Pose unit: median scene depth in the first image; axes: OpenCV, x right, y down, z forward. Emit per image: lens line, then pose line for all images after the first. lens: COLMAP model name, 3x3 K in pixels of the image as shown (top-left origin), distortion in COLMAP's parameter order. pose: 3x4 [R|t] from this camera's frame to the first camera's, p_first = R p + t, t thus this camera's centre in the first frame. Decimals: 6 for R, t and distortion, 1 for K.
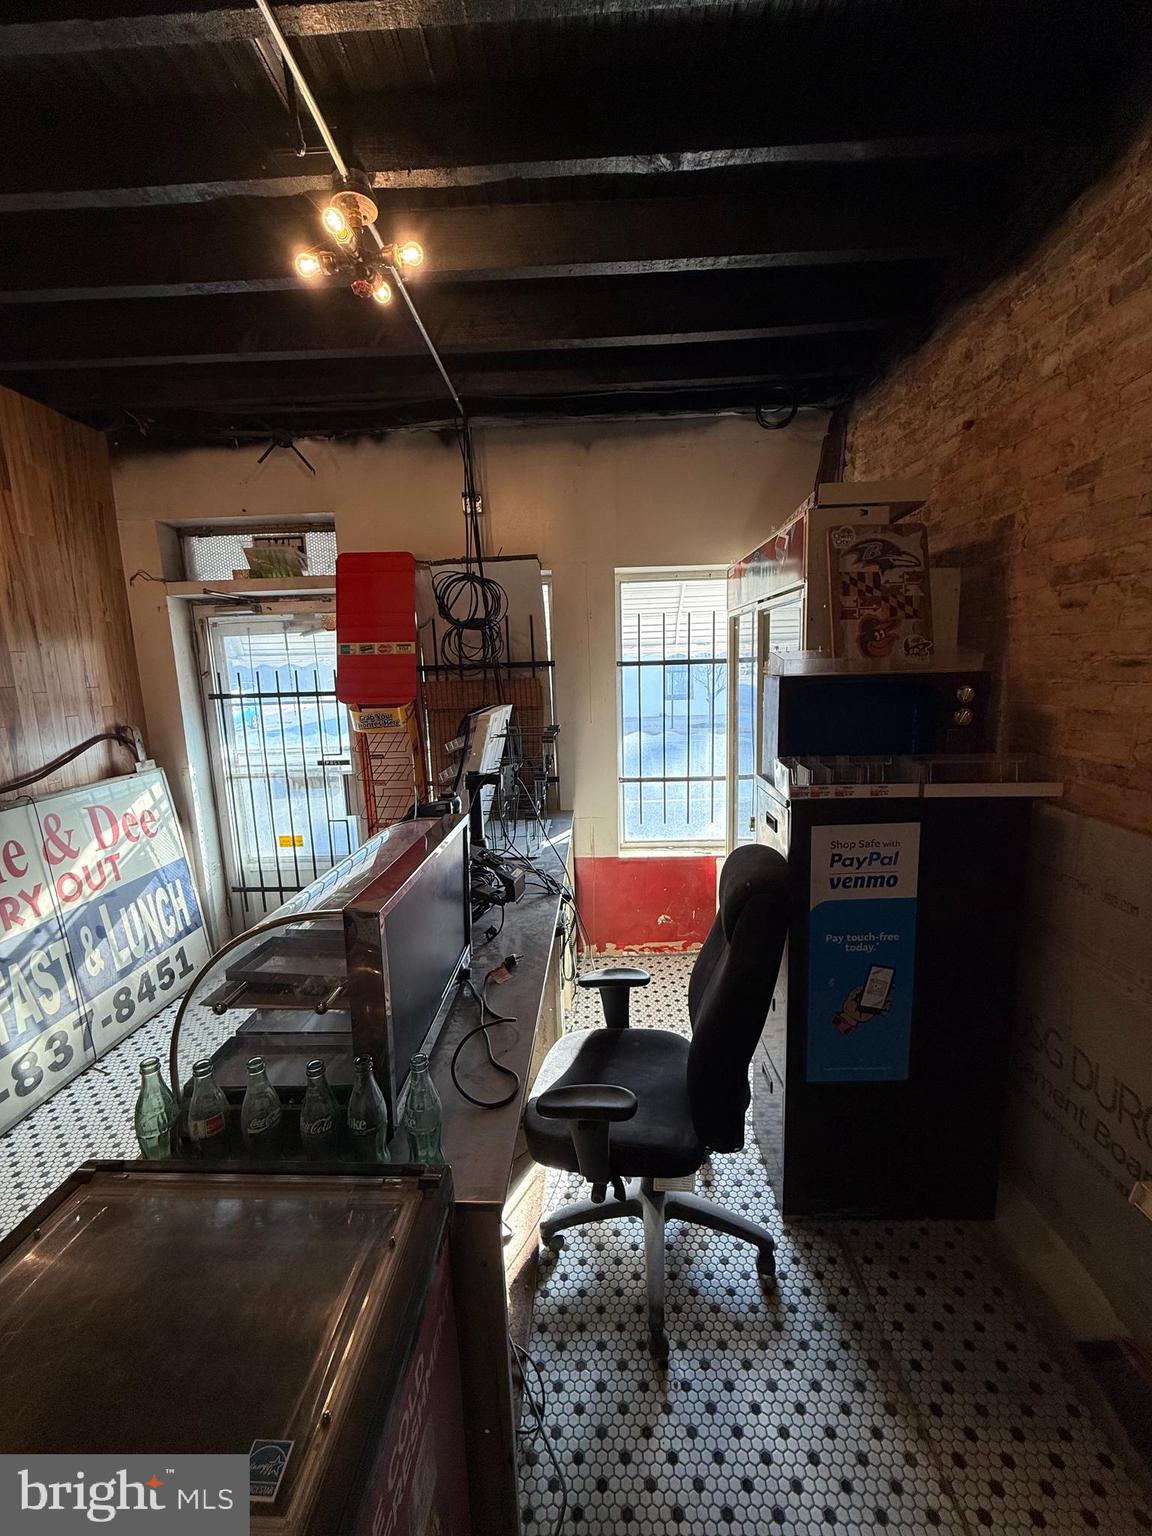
lens RADIAL K [[609.7, 0, 578.0], [0, 609.7, 763.2], [0, 0, 1]] dist [-0.000293, -0.000363]
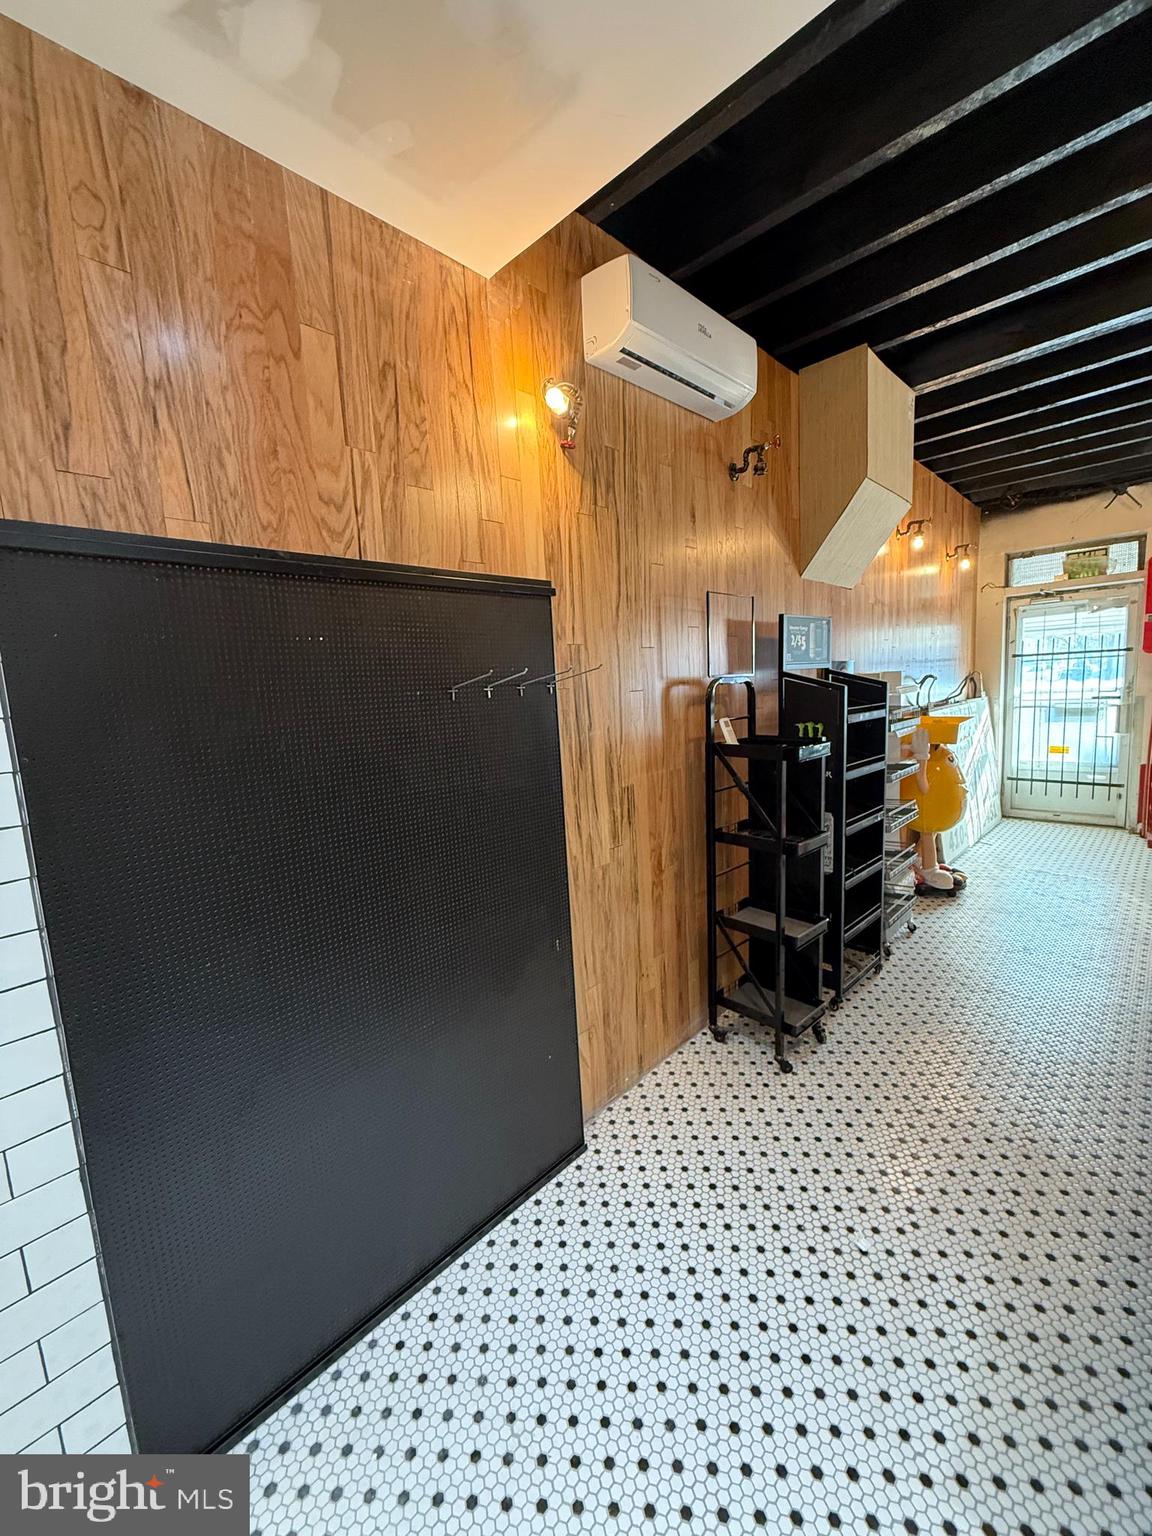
lens RADIAL K [[609.7, 0, 573.2], [0, 609.7, 763.9], [0, 0, 1]] dist [-0.000293, -0.000363]
pose [[0.723723, 0.077669, -0.685705, -0.366334], [-0.078284, 0.996472, 0.030246, 0.257454], [0.685636, 0.031790, 0.727250, -1.146267]]
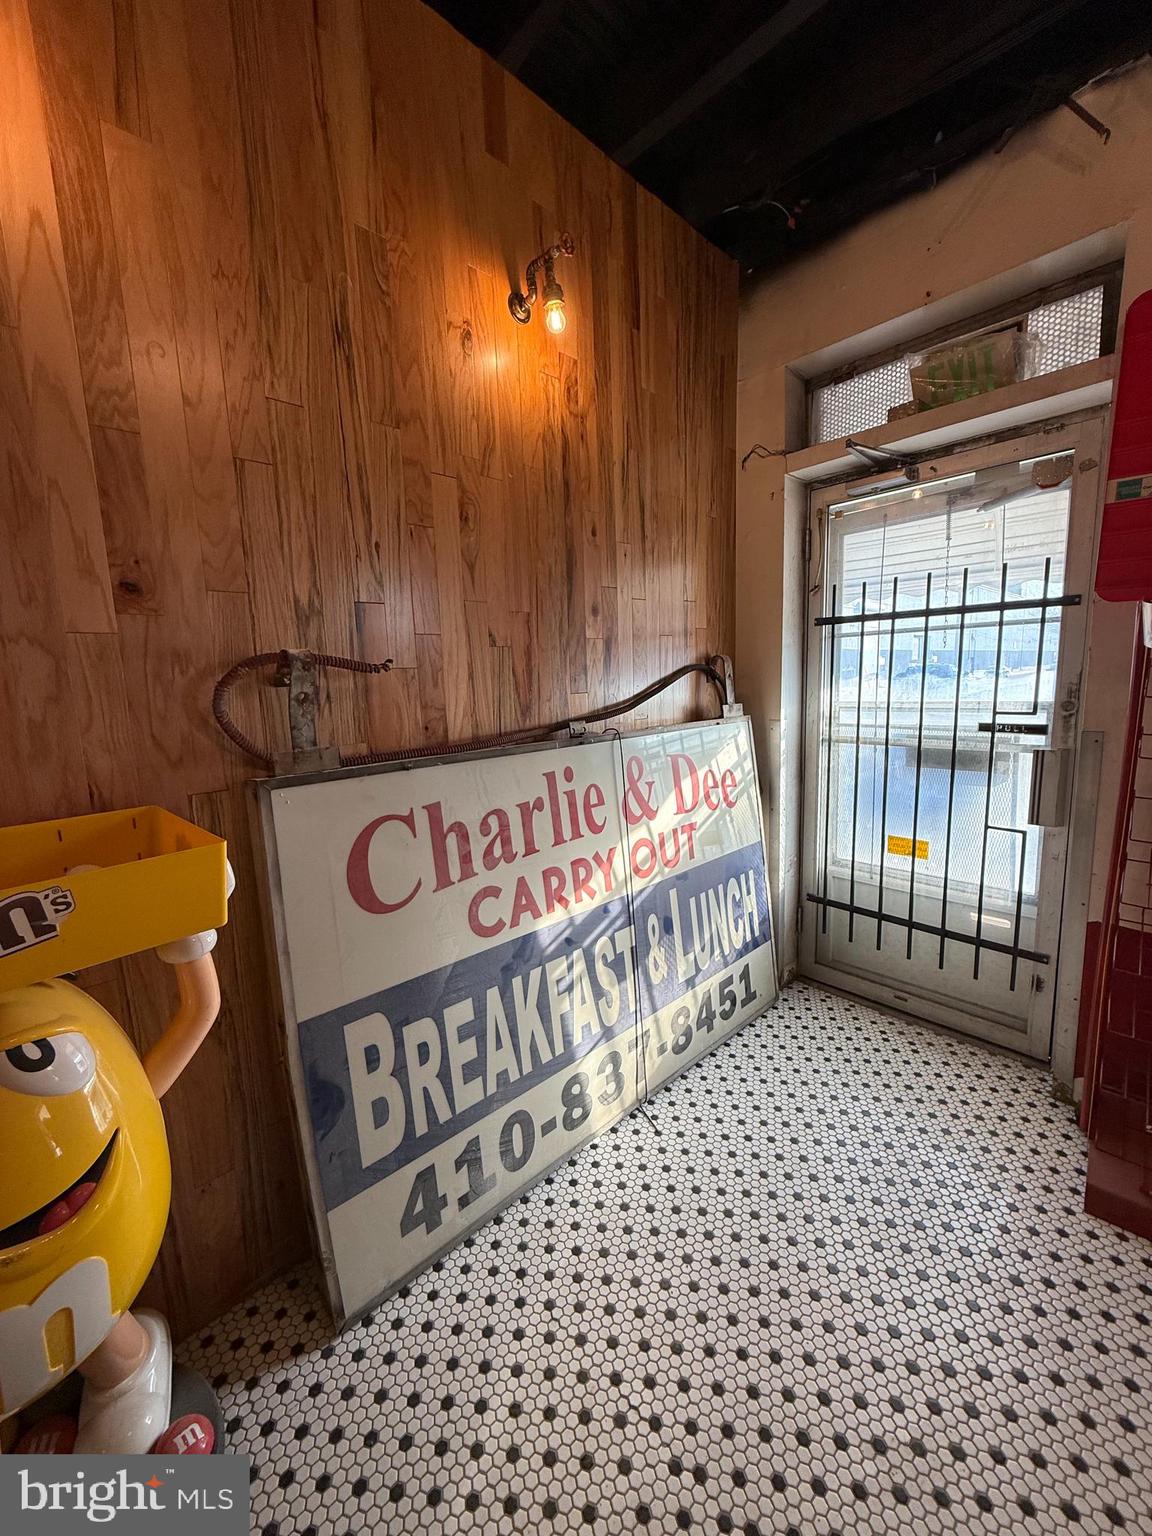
lens RADIAL K [[609.7, 0, 576.4], [0, 609.7, 762.8], [0, 0, 1]] dist [-0.000293, -0.000363]
pose [[0.711615, 0.107941, -0.694228, -0.344279], [-0.101495, 0.993556, 0.050445, 0.052489], [0.695200, 0.034564, 0.717985, 0.359495]]
